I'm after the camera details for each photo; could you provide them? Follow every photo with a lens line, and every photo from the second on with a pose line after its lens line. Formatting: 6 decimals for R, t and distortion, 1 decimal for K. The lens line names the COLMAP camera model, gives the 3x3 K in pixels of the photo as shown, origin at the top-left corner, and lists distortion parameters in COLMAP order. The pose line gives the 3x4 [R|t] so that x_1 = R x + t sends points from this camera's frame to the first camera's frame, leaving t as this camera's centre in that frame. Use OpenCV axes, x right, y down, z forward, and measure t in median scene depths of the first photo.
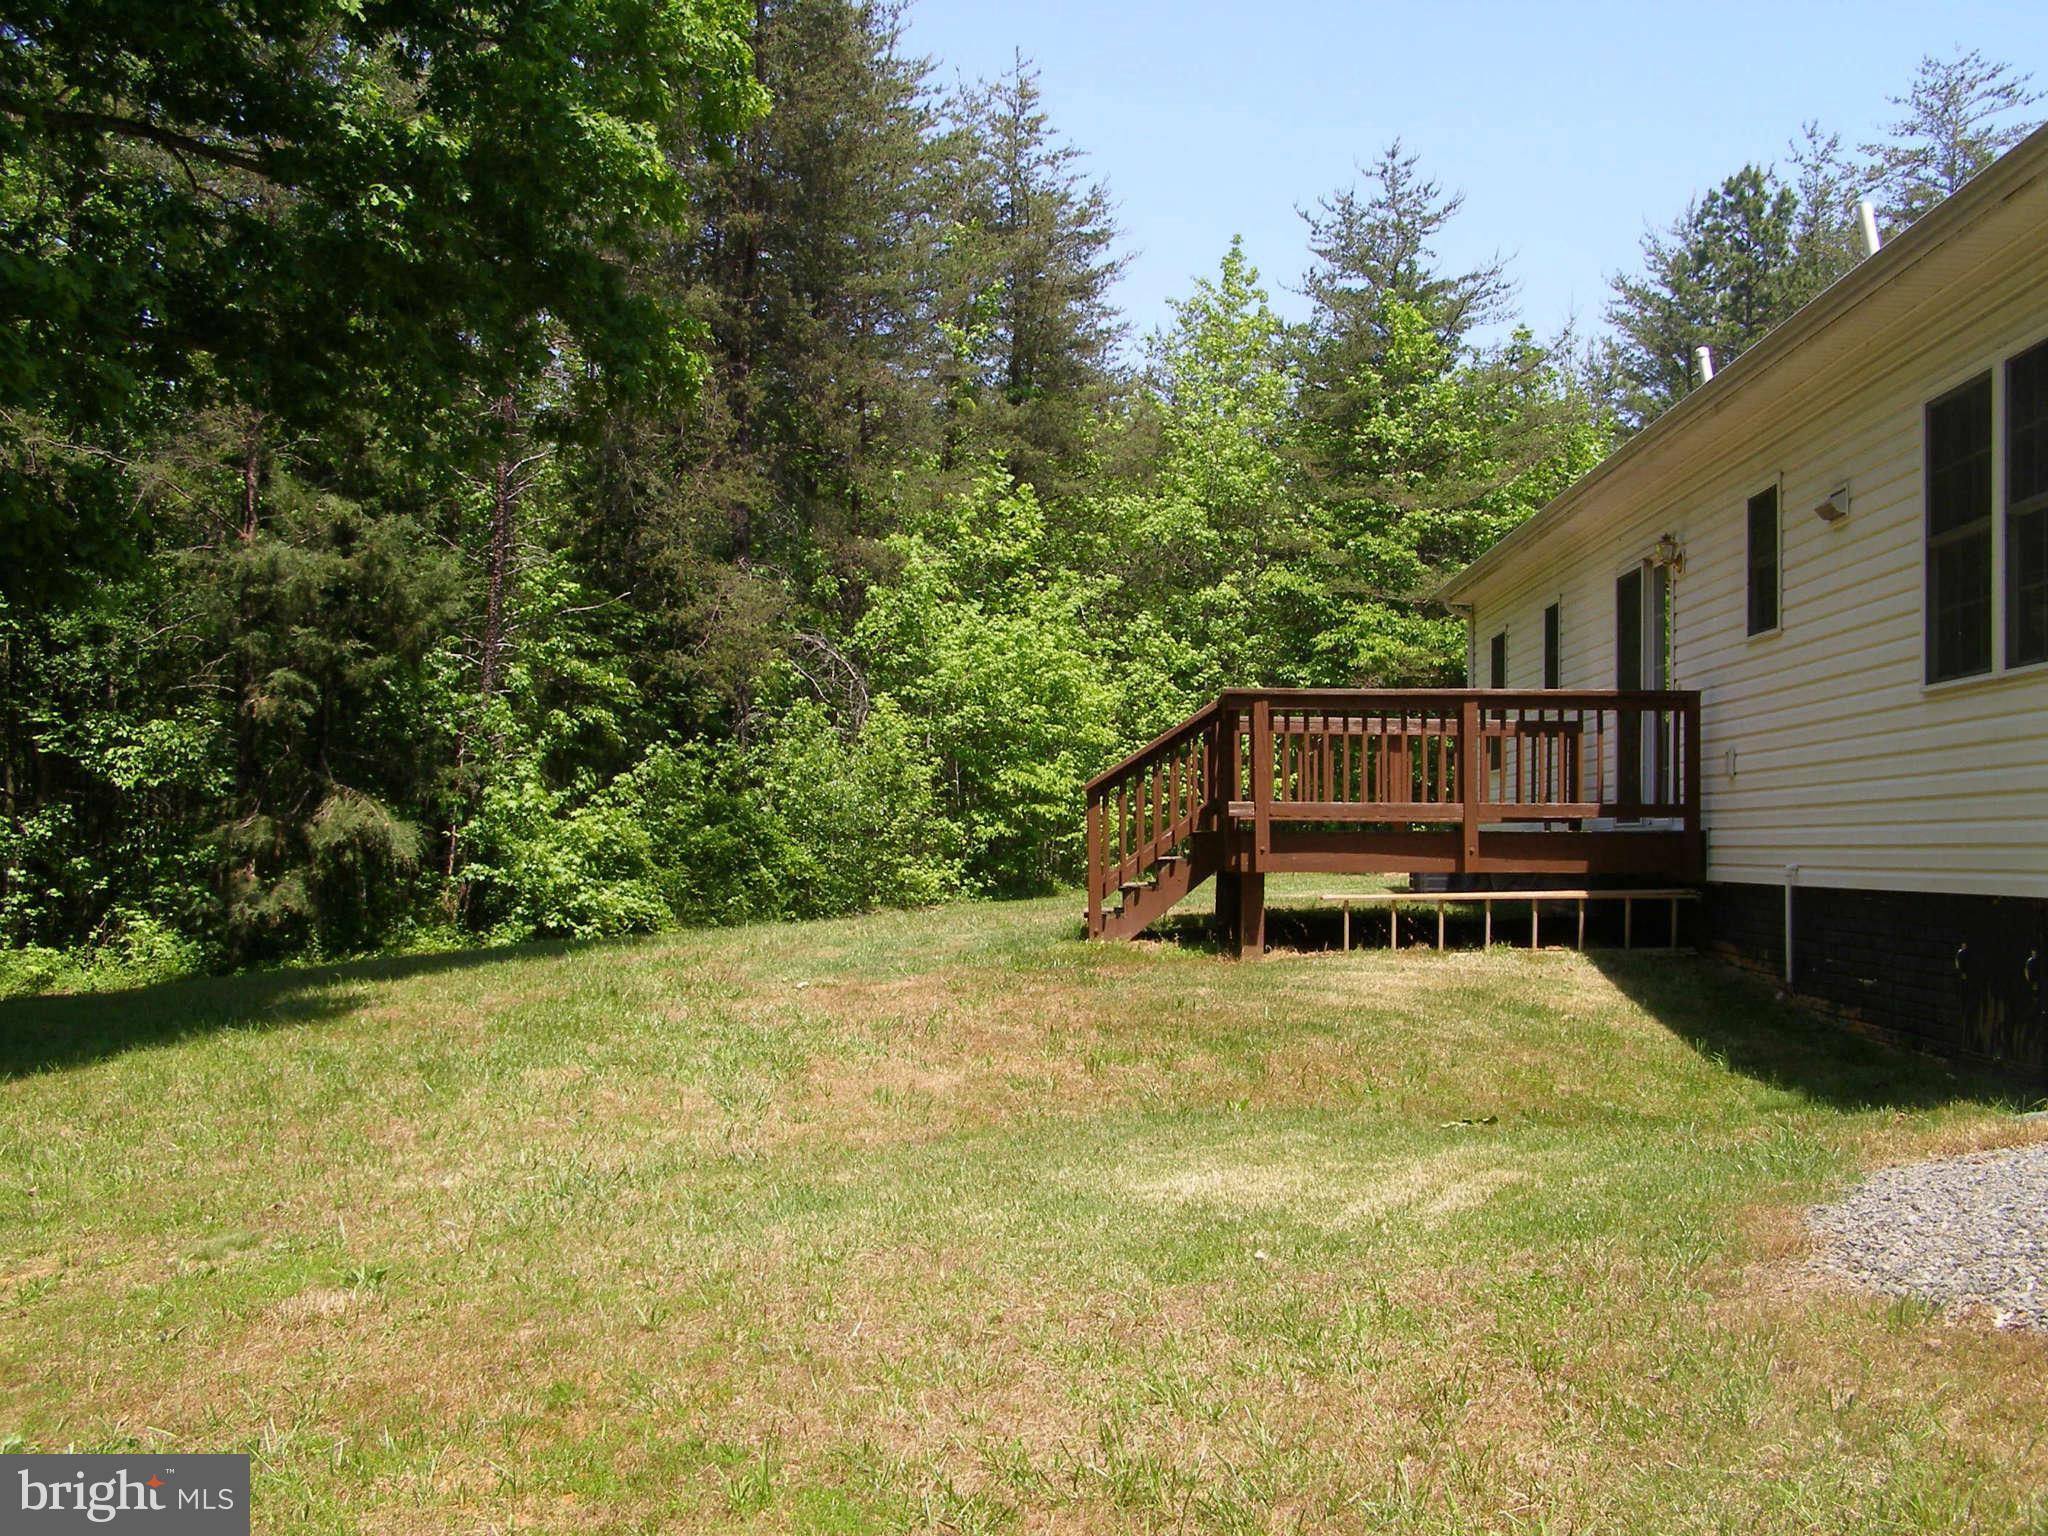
lens RADIAL K [[2300.9, 0, 1034.9], [0, 2300.9, 784.7], [0, 0, 1]] dist [-0.227328, 0.435916]
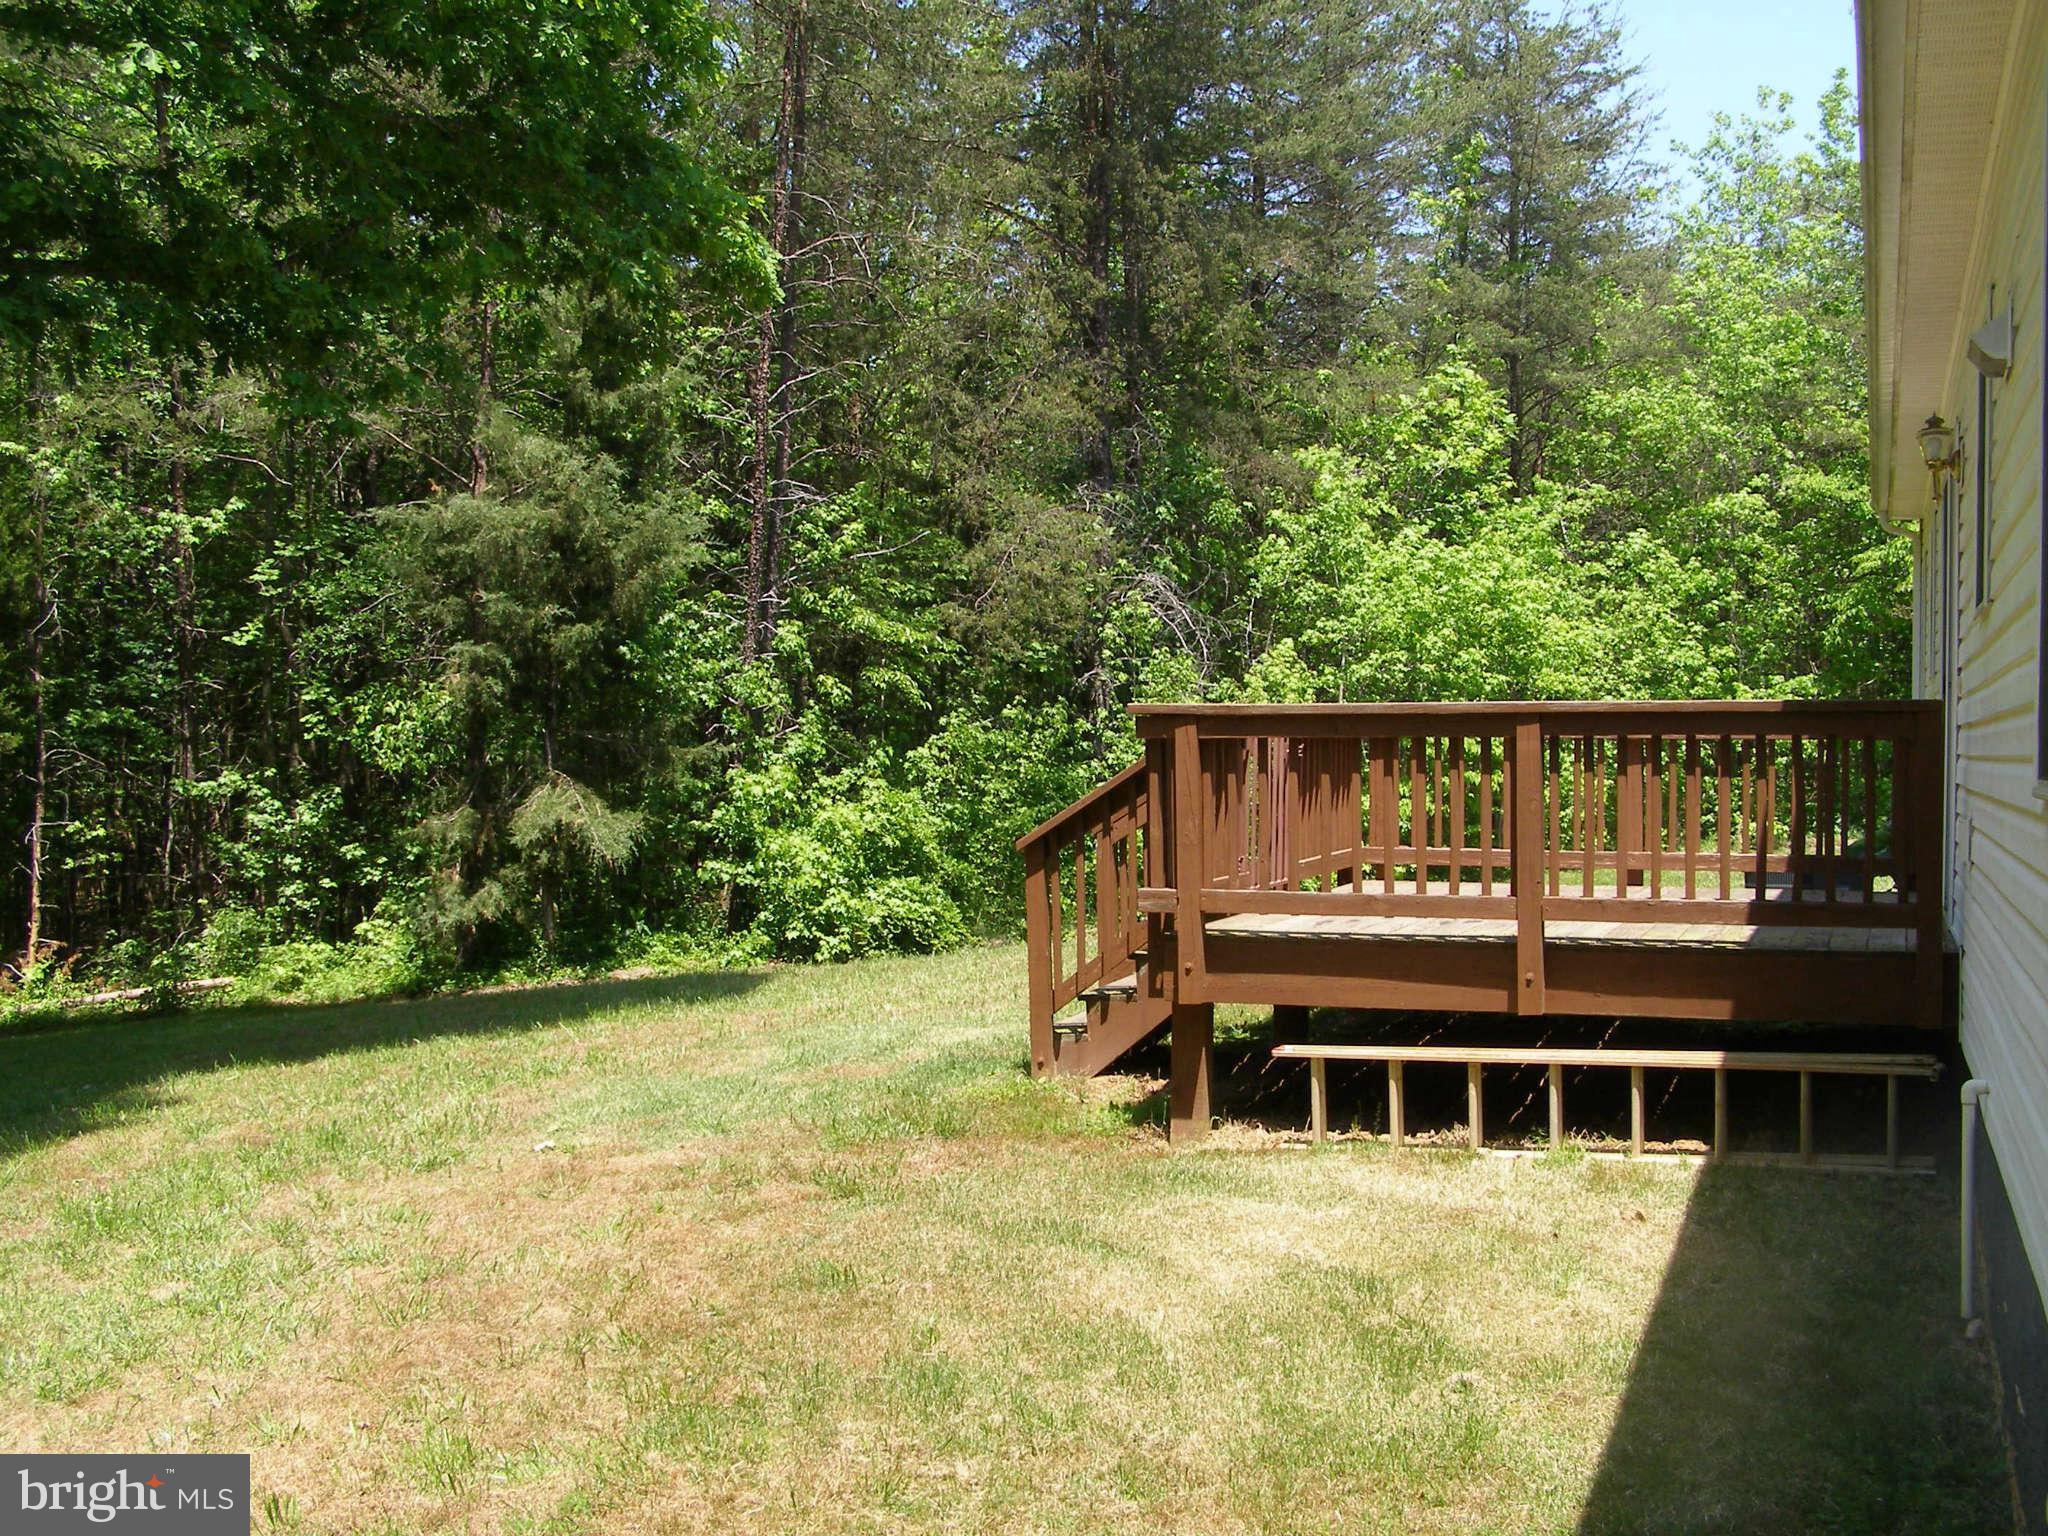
lens RADIAL K [[2300.9, 0, 1034.9], [0, 2300.9, 784.7], [0, 0, 1]] dist [-0.227328, 0.435916]
pose [[0.947410, -0.001263, -0.320021, 0.137242], [0.014253, 0.999166, 0.038254, -0.024002], [0.319706, -0.040804, 0.946638, 0.216607]]
